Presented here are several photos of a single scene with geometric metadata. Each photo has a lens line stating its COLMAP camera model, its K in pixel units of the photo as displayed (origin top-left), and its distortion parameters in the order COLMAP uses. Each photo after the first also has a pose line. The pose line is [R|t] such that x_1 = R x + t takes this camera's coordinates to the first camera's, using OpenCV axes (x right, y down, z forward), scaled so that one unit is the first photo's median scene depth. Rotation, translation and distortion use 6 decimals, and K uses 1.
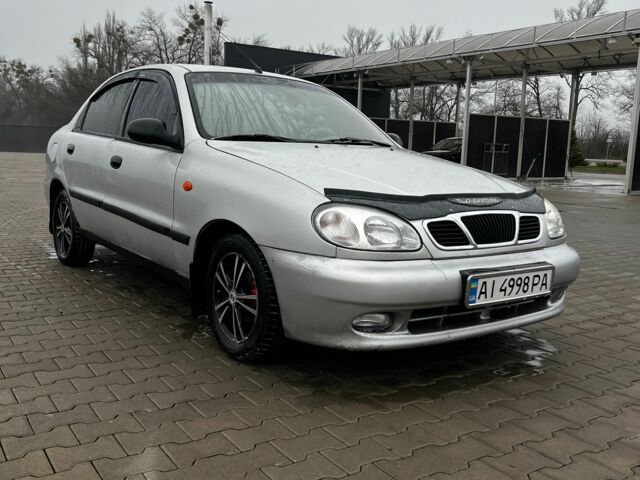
lens RADIAL K [[627.4, 0, 320.4], [0, 627.4, 244.9], [0, 0, 1]] dist [0.067122, 0.000000]
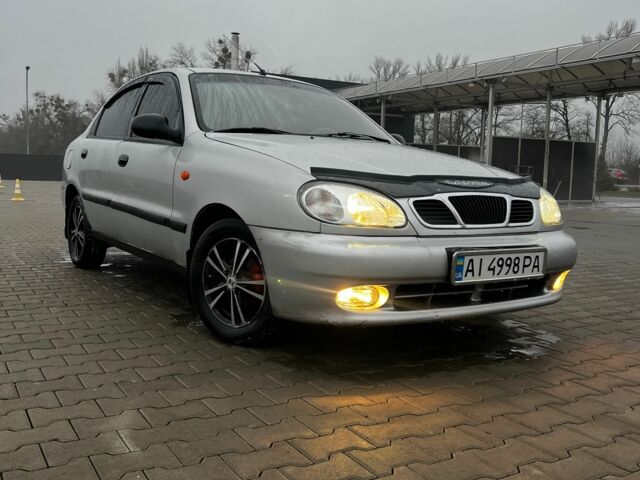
lens RADIAL K [[627.4, 0, 314.2], [0, 627.4, 245.0], [0, 0, 1]] dist [0.067122, 0.000000]
pose [[0.998630, 0.000436, -0.052332, 0.059484], [-0.002819, 0.998961, -0.045481, 0.074505], [0.052258, 0.045566, 0.997594, -0.005010]]
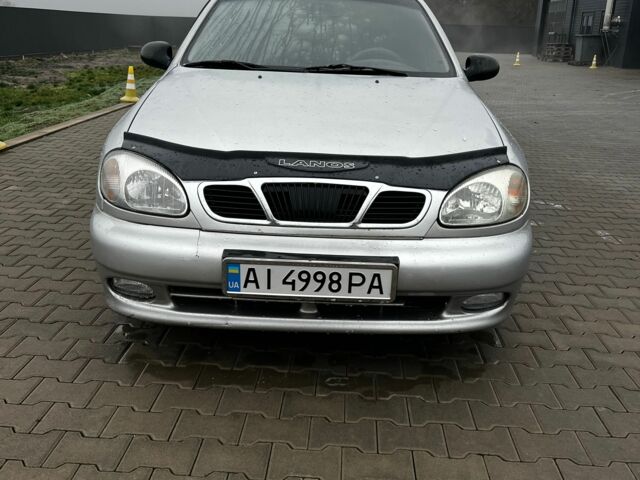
lens RADIAL K [[627.4, 0, 322.3], [0, 627.4, 245.8], [0, 0, 1]] dist [0.067122, 0.000000]
pose [[0.806782, 0.186320, -0.560702, 0.705965], [-0.098343, 0.978086, 0.183512, -0.113473], [0.582607, -0.092913, 0.807426, 0.375939]]
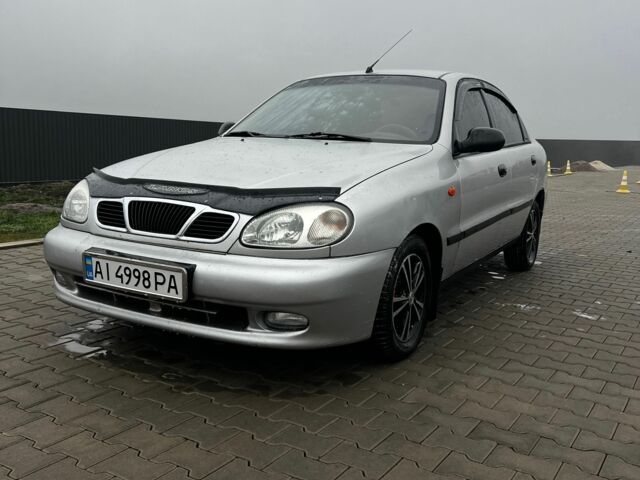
lens RADIAL K [[627.4, 0, 325.4], [0, 627.4, 243.1], [0, 0, 1]] dist [0.067122, 0.000000]
pose [[0.417887, 0.127235, -0.899545, 1.222135], [-0.159143, 0.985087, 0.065404, -0.089063], [0.894451, 0.115825, 0.431904, 0.805194]]
